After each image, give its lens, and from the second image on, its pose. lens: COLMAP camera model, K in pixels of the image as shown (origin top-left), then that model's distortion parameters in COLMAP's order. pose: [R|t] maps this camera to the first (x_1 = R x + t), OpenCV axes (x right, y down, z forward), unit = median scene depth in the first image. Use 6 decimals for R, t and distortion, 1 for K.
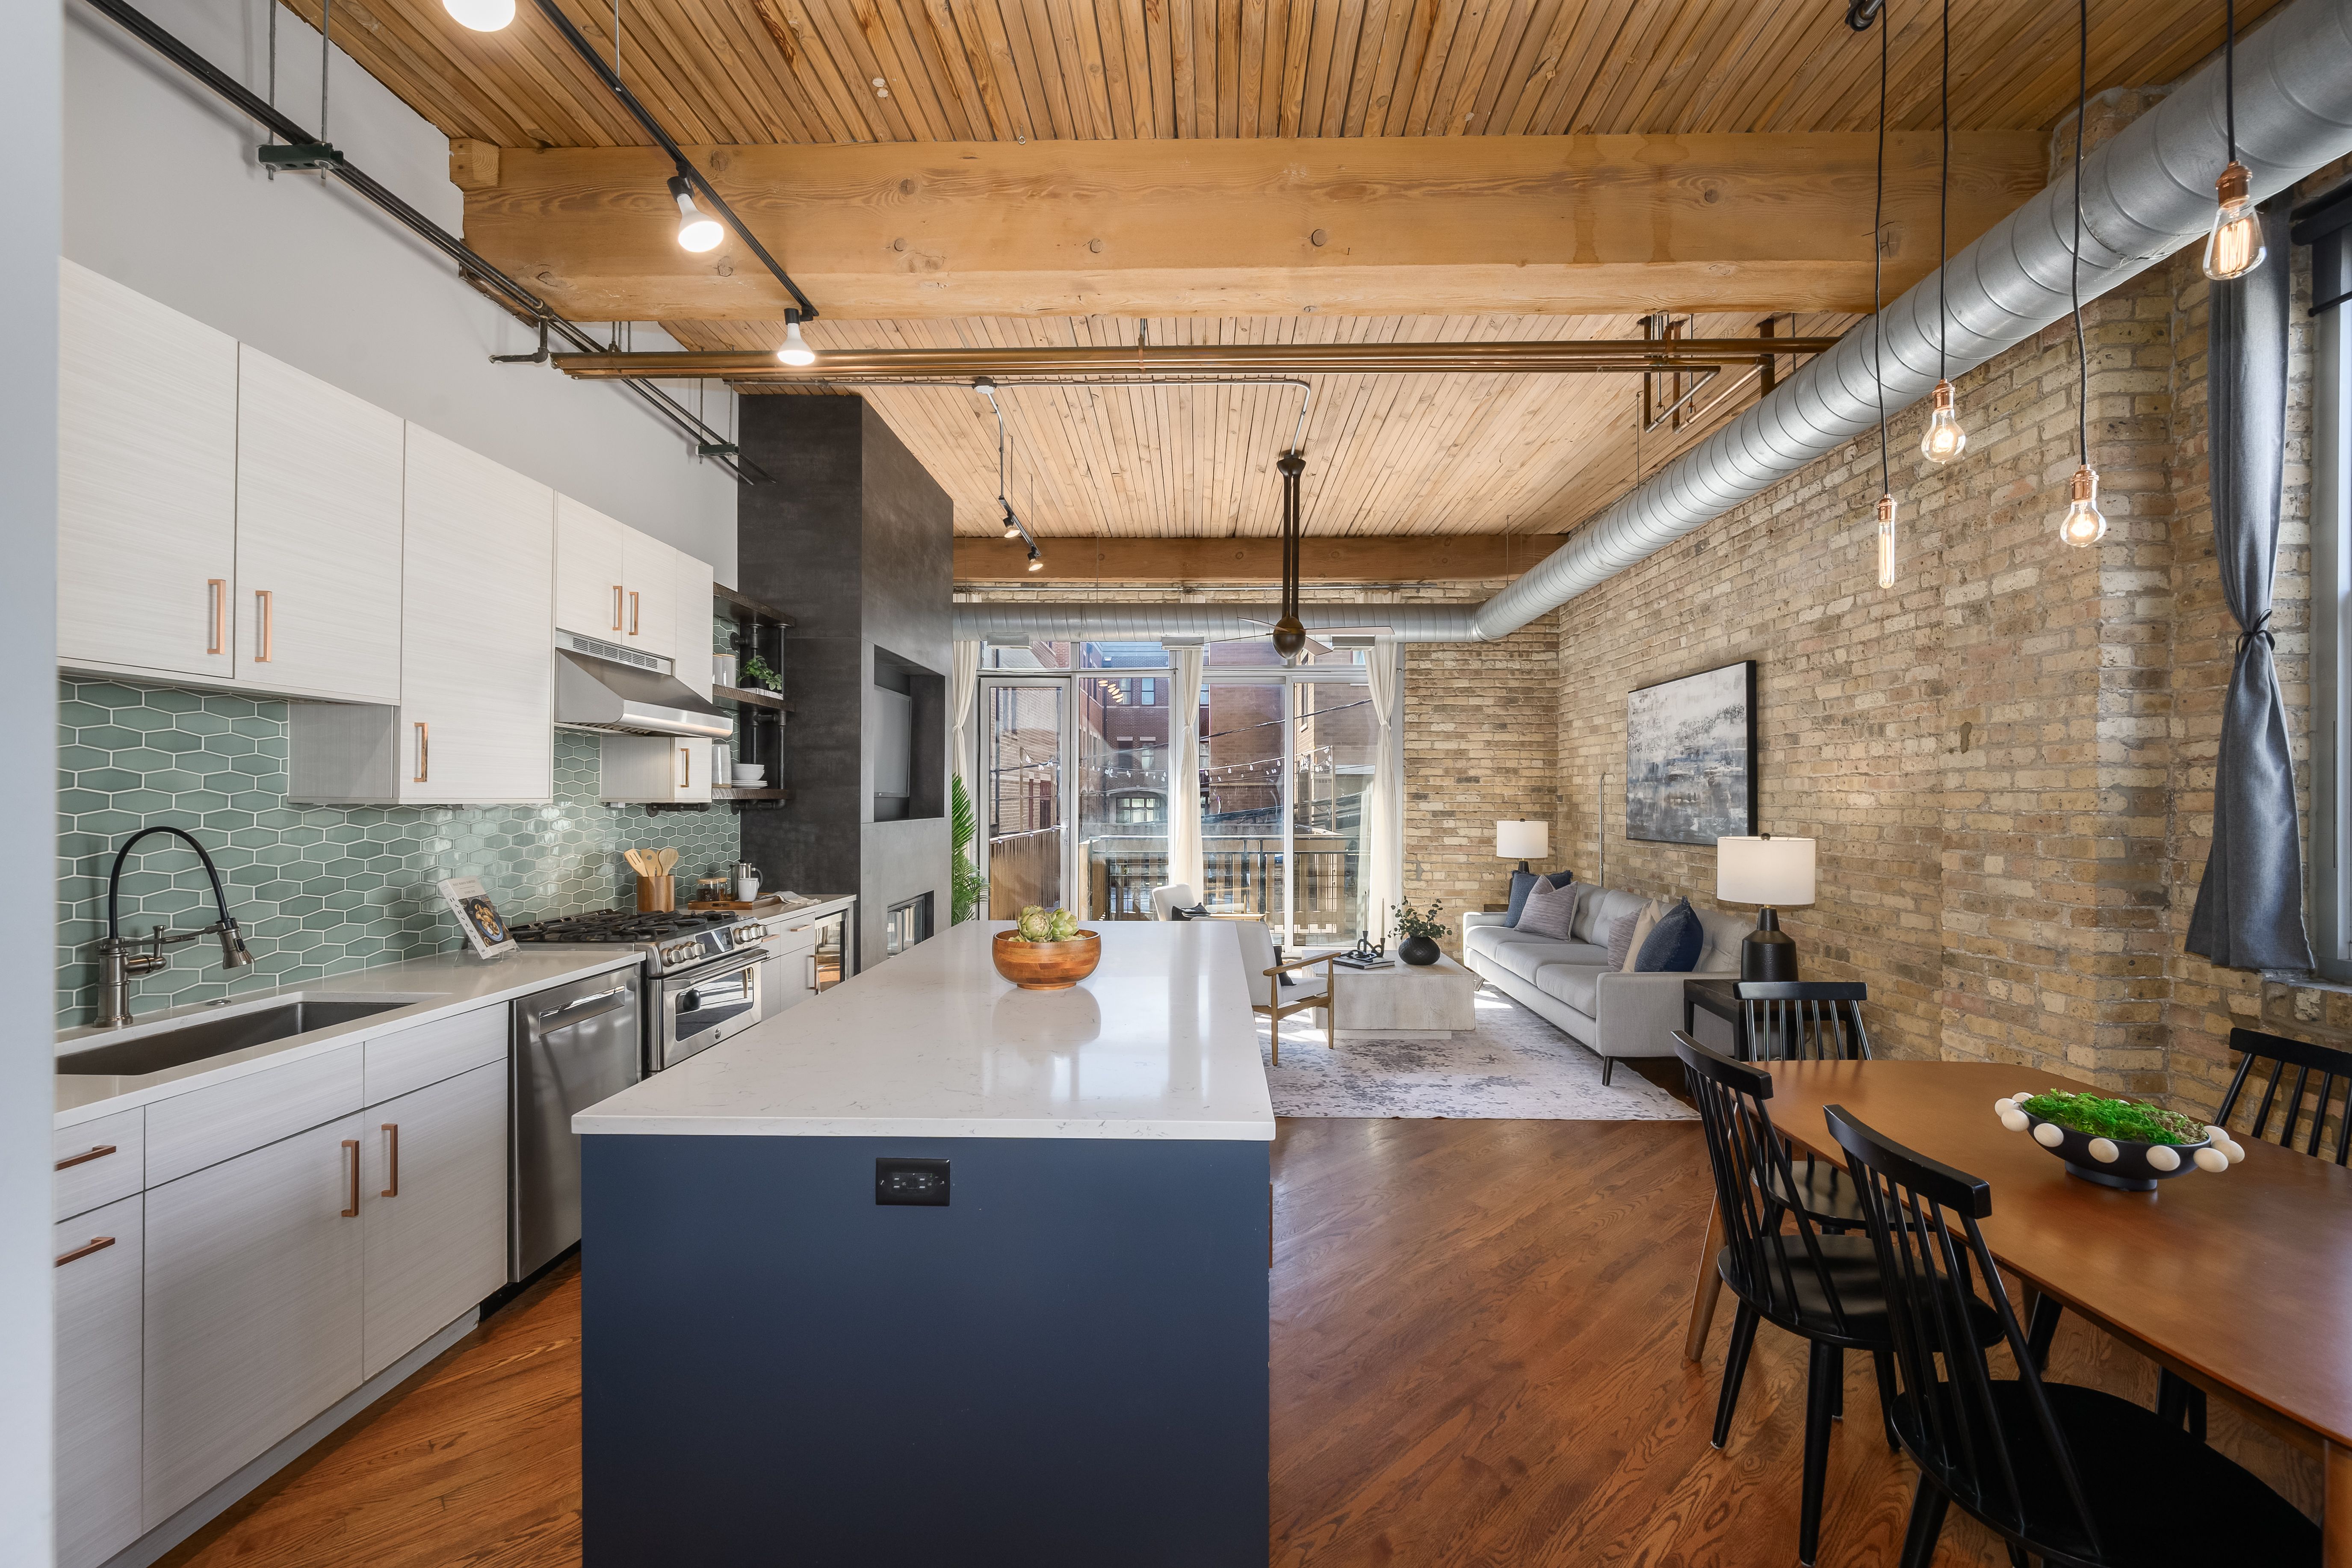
lens RADIAL K [[976.8, 0, 1174.9], [0, 976.8, 798.2], [0, 0, 1]] dist [-0.001342, -0.002058]
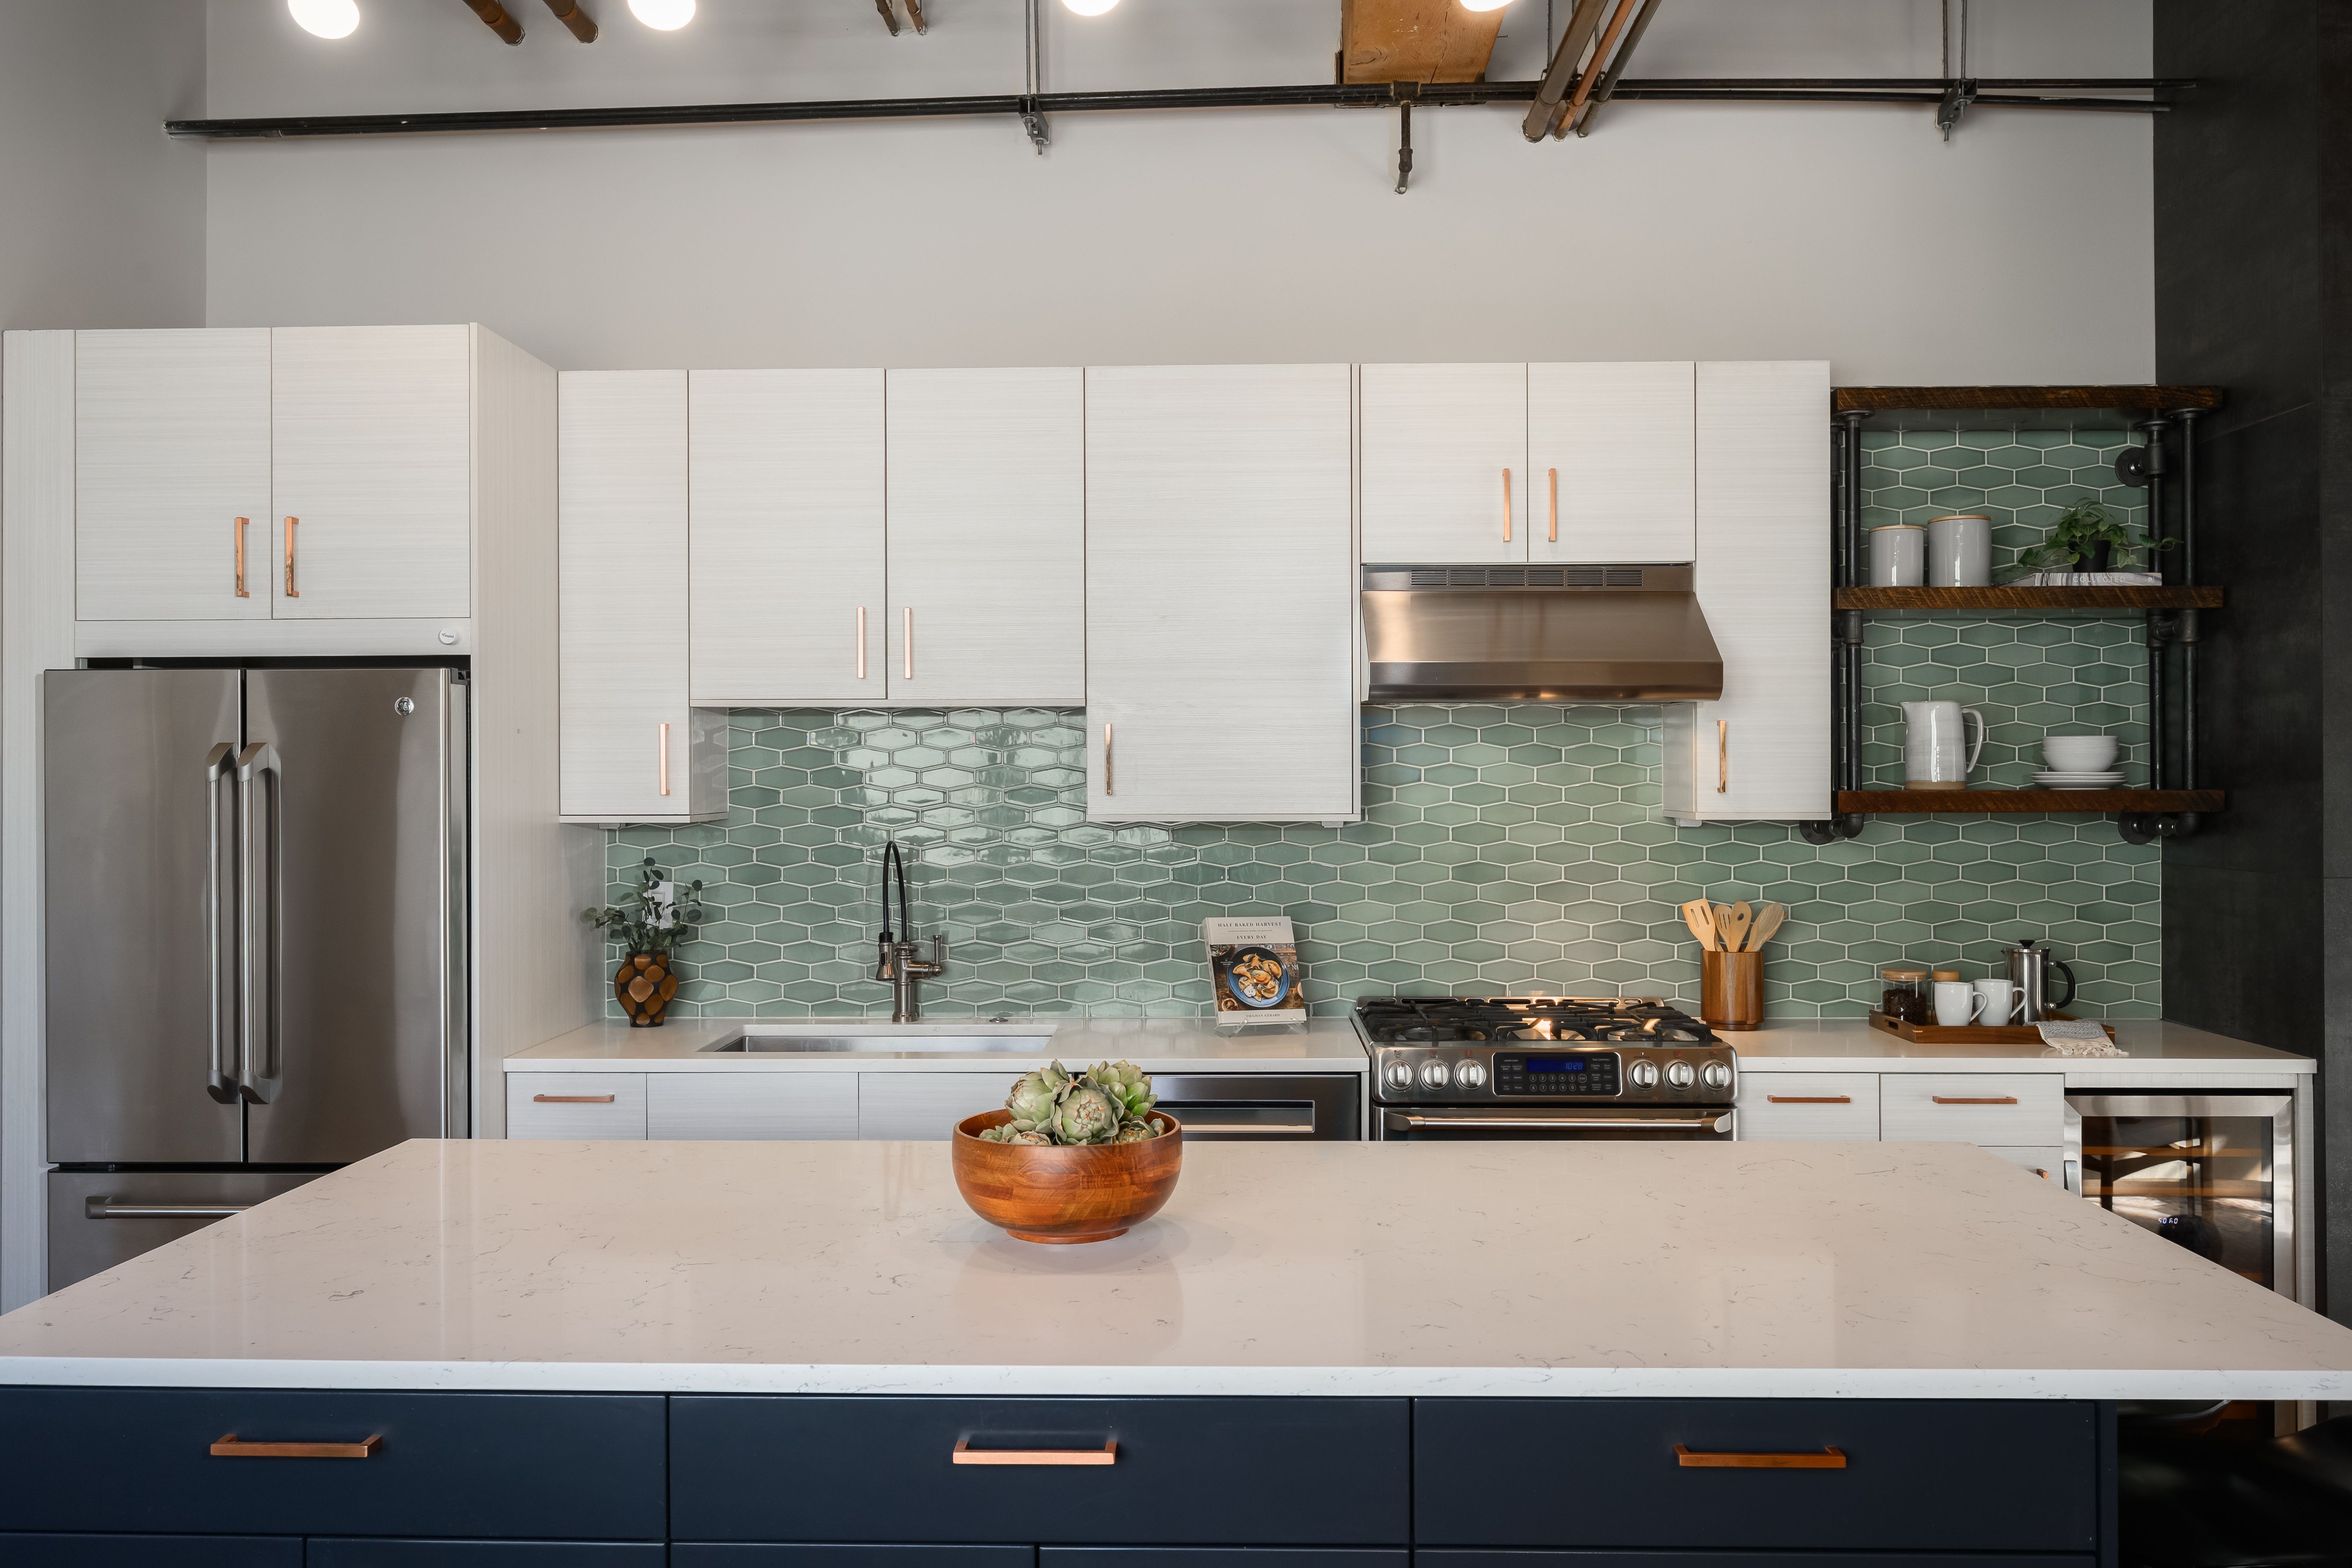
lens RADIAL K [[1786.2, 0, 1180.4], [0, 1786.2, 777.1], [0, 0, 1]] dist [-0.005222, -0.000291]
pose [[0.006268, -0.000734, -0.999980, 0.385105], [0.003844, 0.999992, -0.000709, -0.015845], [0.999973, -0.003839, 0.006271, 0.544041]]
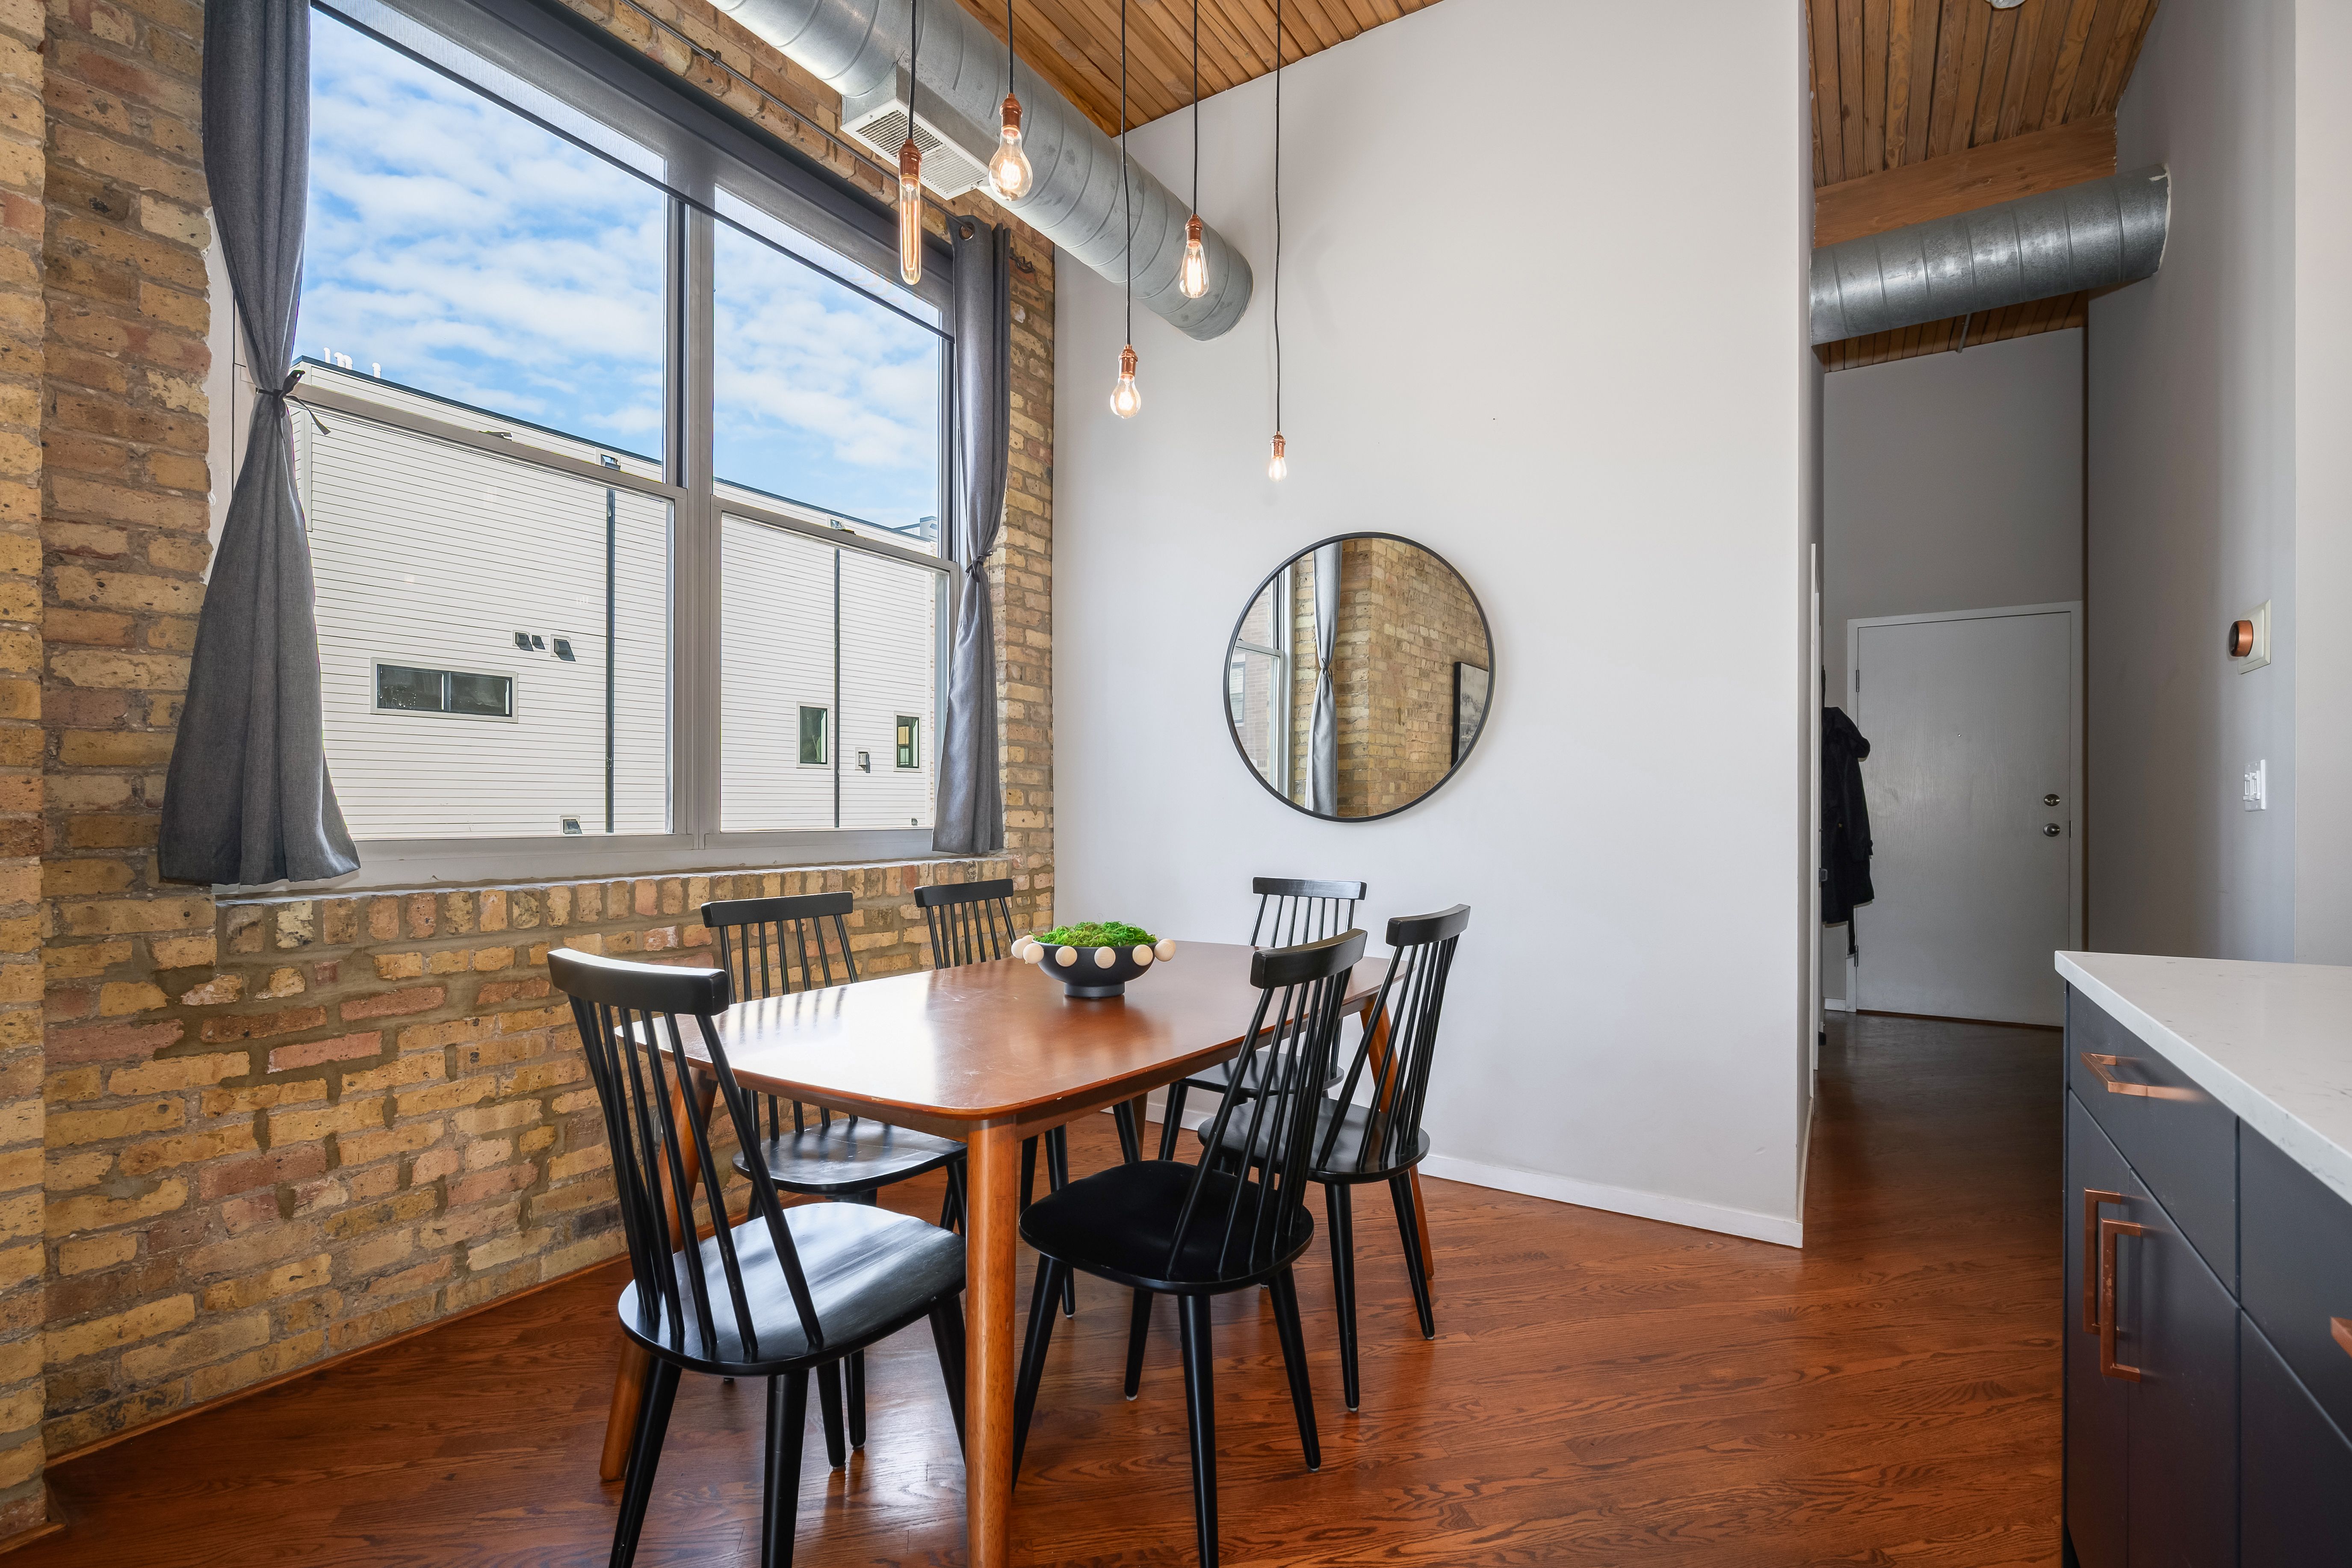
lens RADIAL K [[1081.9, 0, 1191.7], [0, 1081.9, 800.6], [0, 0, 1]] dist [0.003277, -0.000053]
pose [[-0.871107, 0.001187, 0.491092, 0.087057], [-0.002575, 0.999972, -0.006984, 0.059575], [-0.491087, -0.007348, -0.871080, 0.671636]]
